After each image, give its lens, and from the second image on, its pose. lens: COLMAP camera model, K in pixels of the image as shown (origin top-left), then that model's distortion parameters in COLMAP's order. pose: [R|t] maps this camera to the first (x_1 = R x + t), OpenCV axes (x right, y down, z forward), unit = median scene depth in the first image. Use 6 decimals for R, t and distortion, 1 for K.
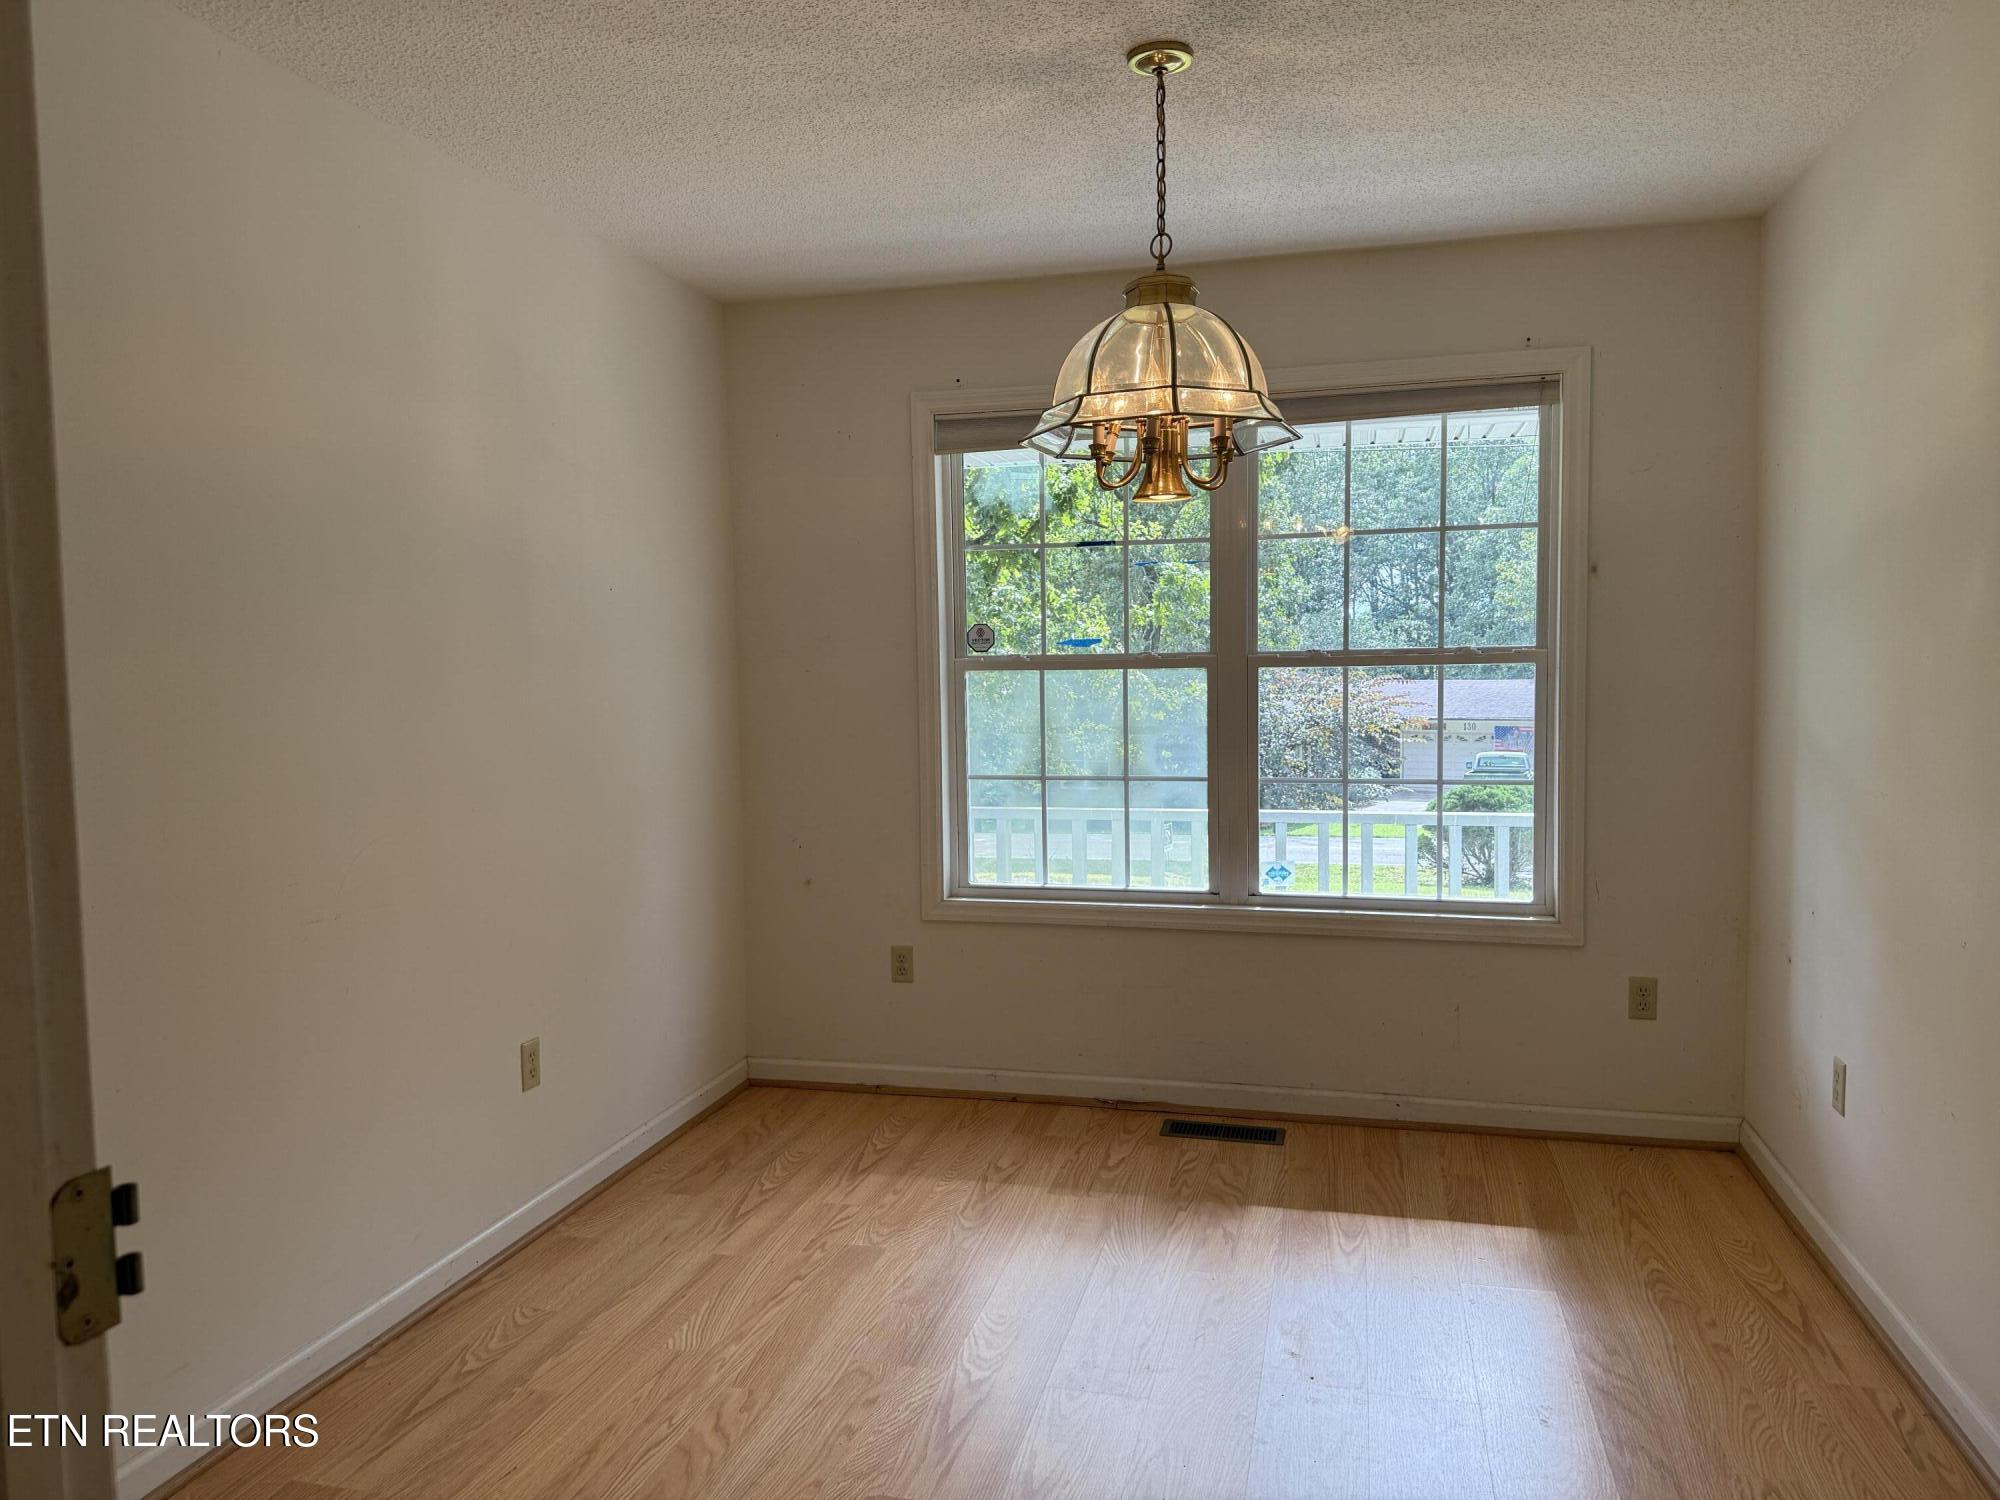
lens RADIAL K [[1397.5, 0, 1002.3], [0, 1397.5, 751.6], [0, 0, 1]] dist [0.082489, -0.070299]
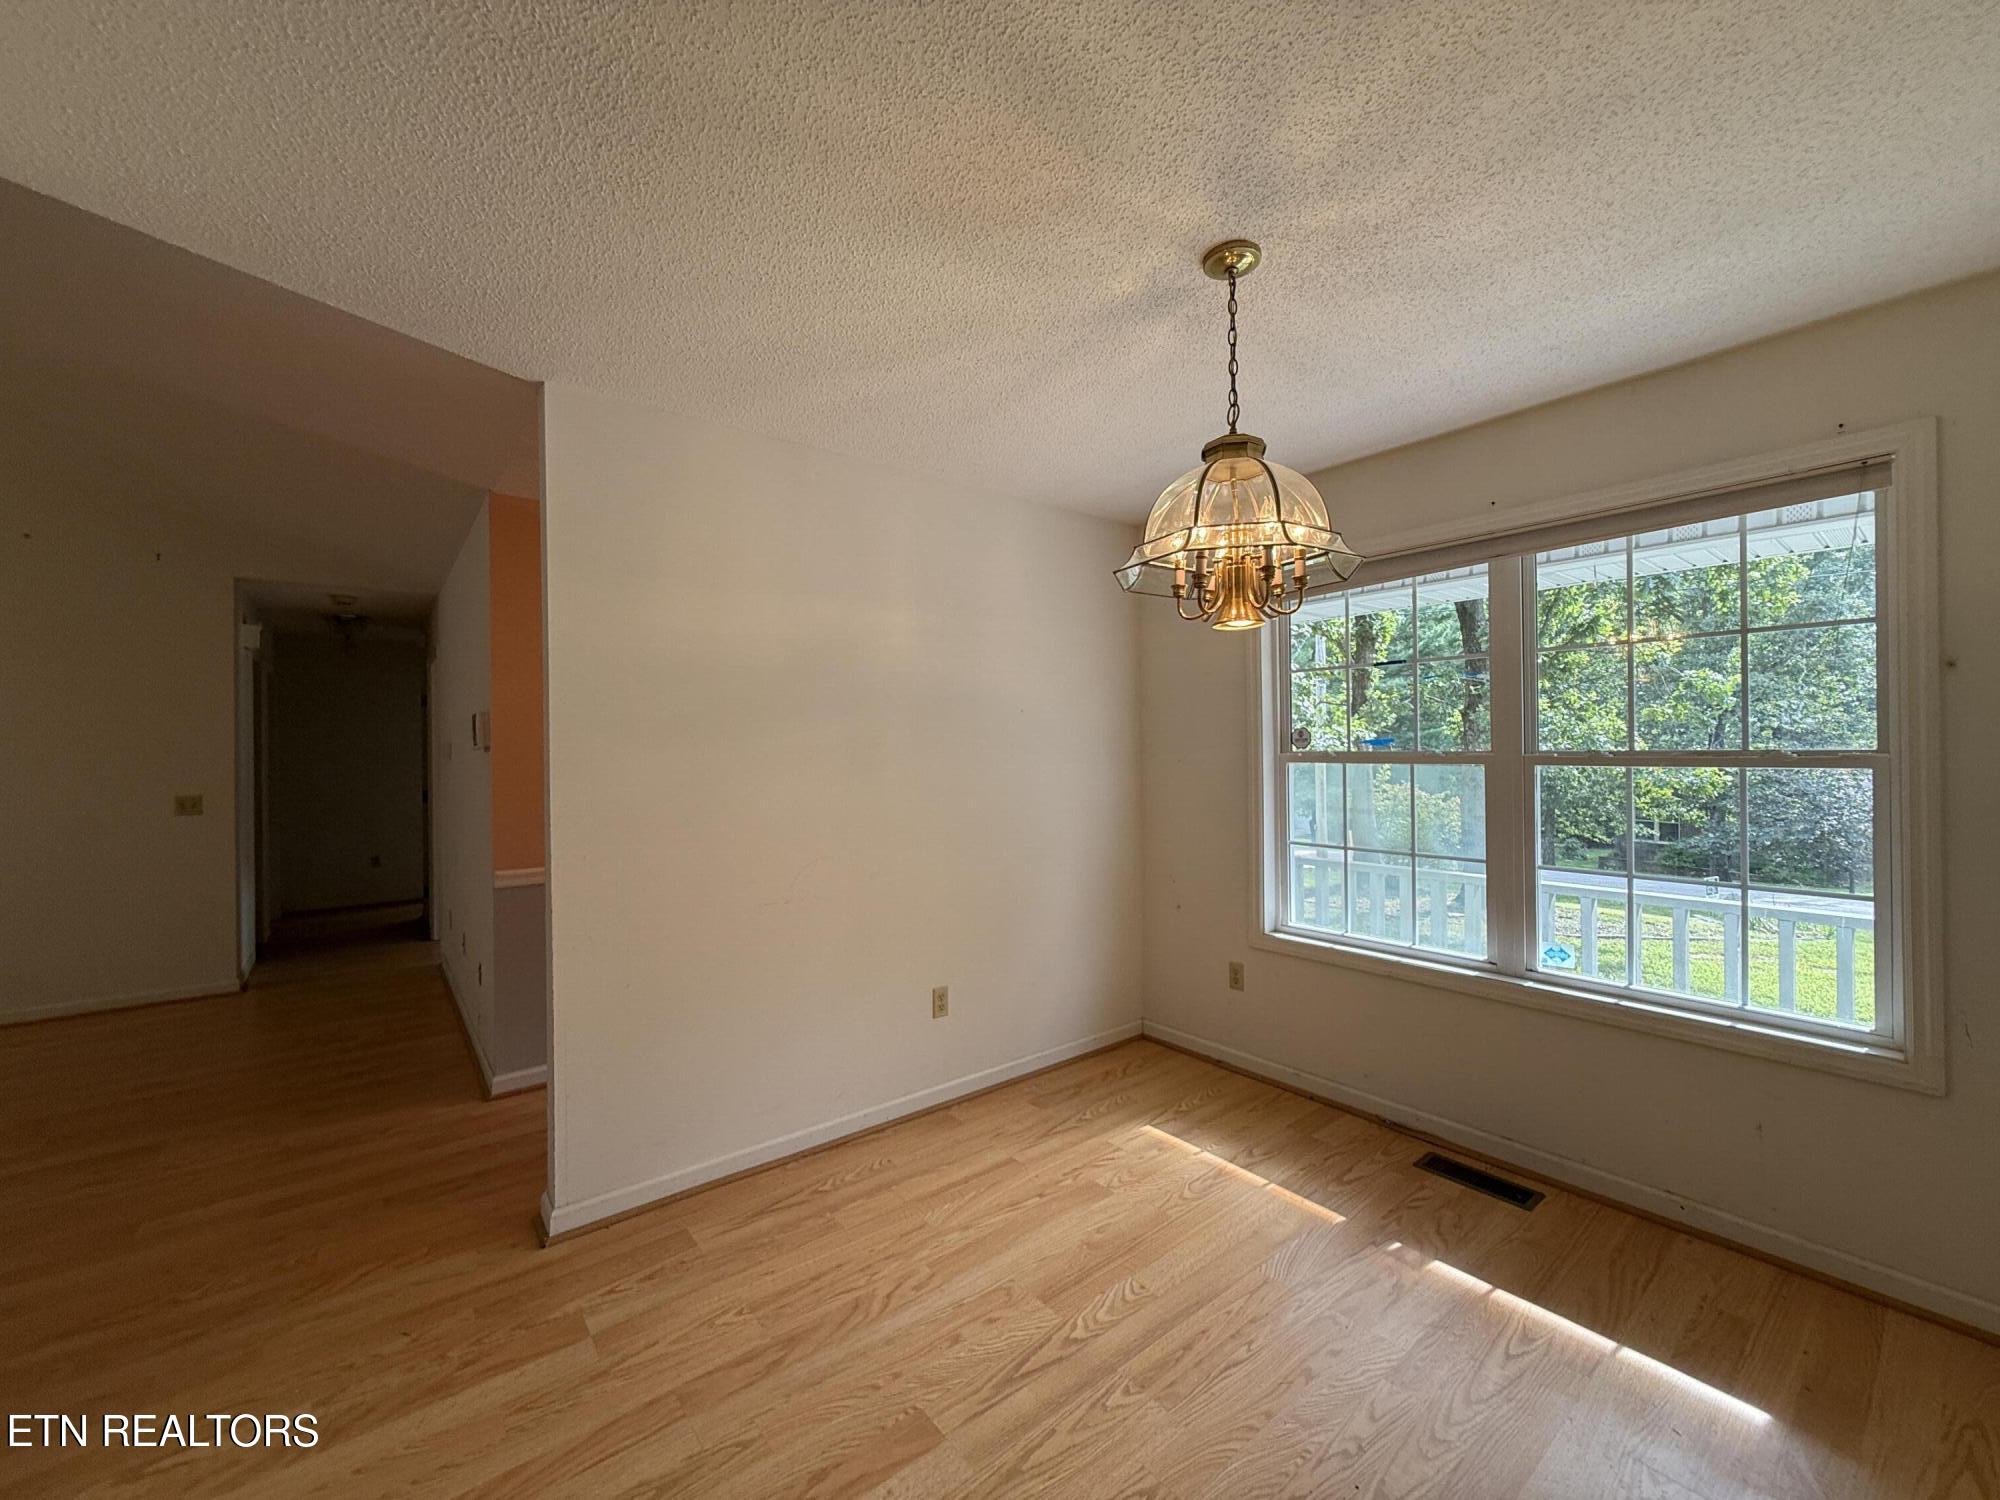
lens RADIAL K [[798.5, 0, 1008.4], [0, 798.5, 749.8], [0, 0, 1]] dist [0.001793, -0.000308]
pose [[0.801379, 0.008994, -0.598090, 0.235895], [-0.042475, 0.998218, -0.041901, -0.029238], [0.596647, 0.058983, 0.800333, 0.246600]]
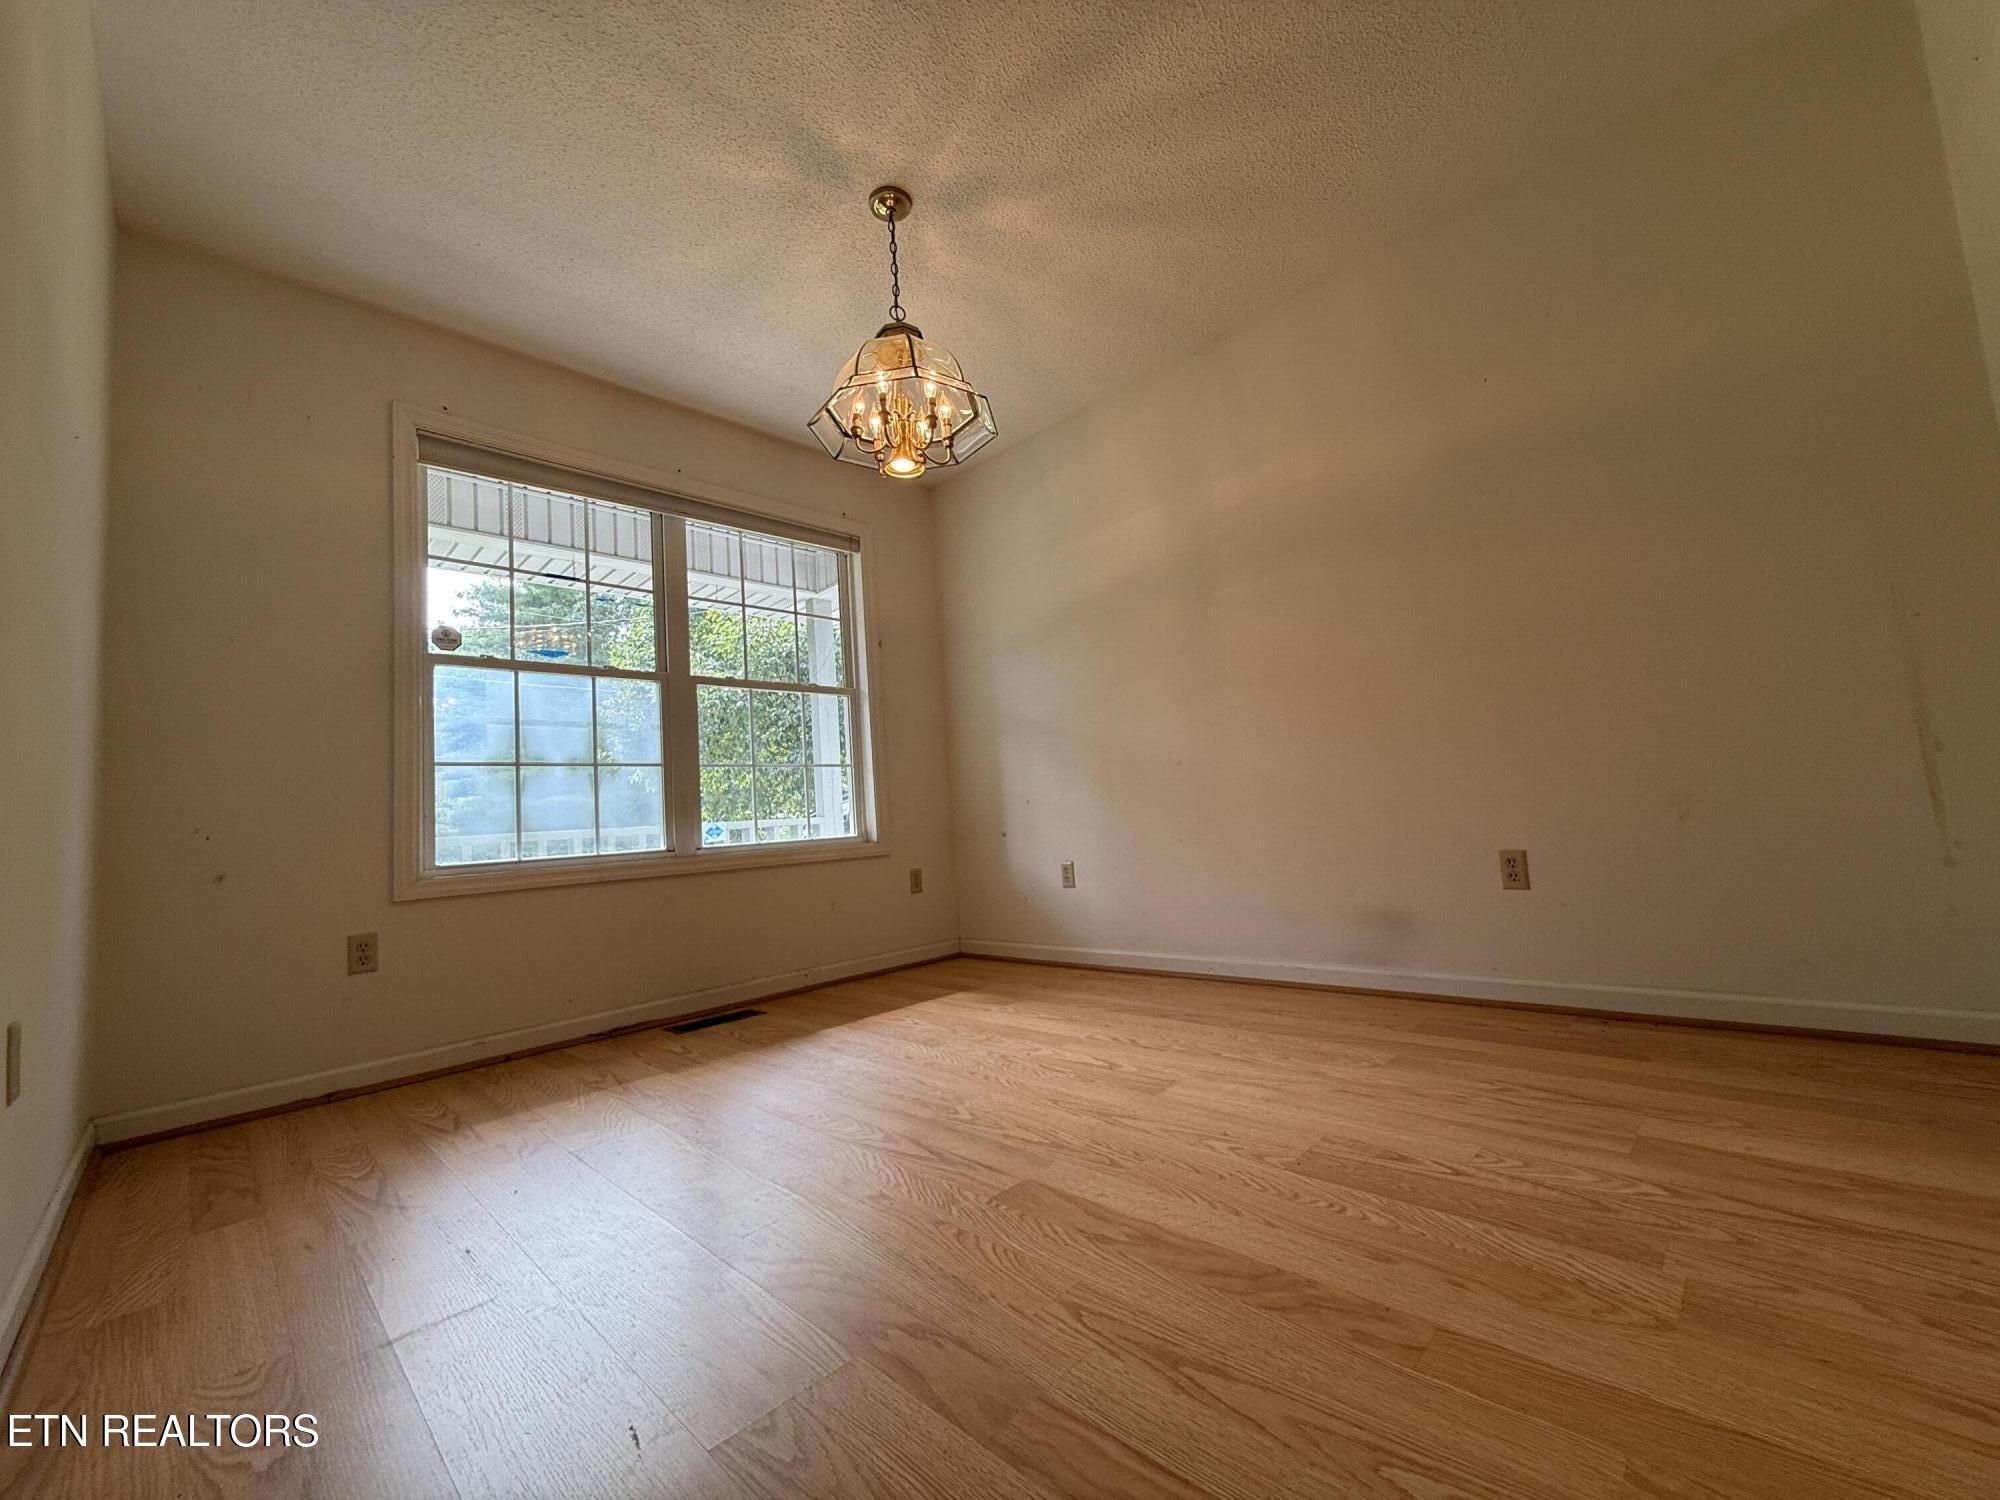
lens RADIAL K [[798.5, 0, 998.6], [0, 798.5, 746.2], [0, 0, 1]] dist [0.001793, -0.000308]
pose [[0.512488, 0.064886, 0.856239, -0.356421], [0.121423, 0.981646, -0.147065, 0.160624], [-0.850066, 0.179336, 0.495203, 0.366869]]
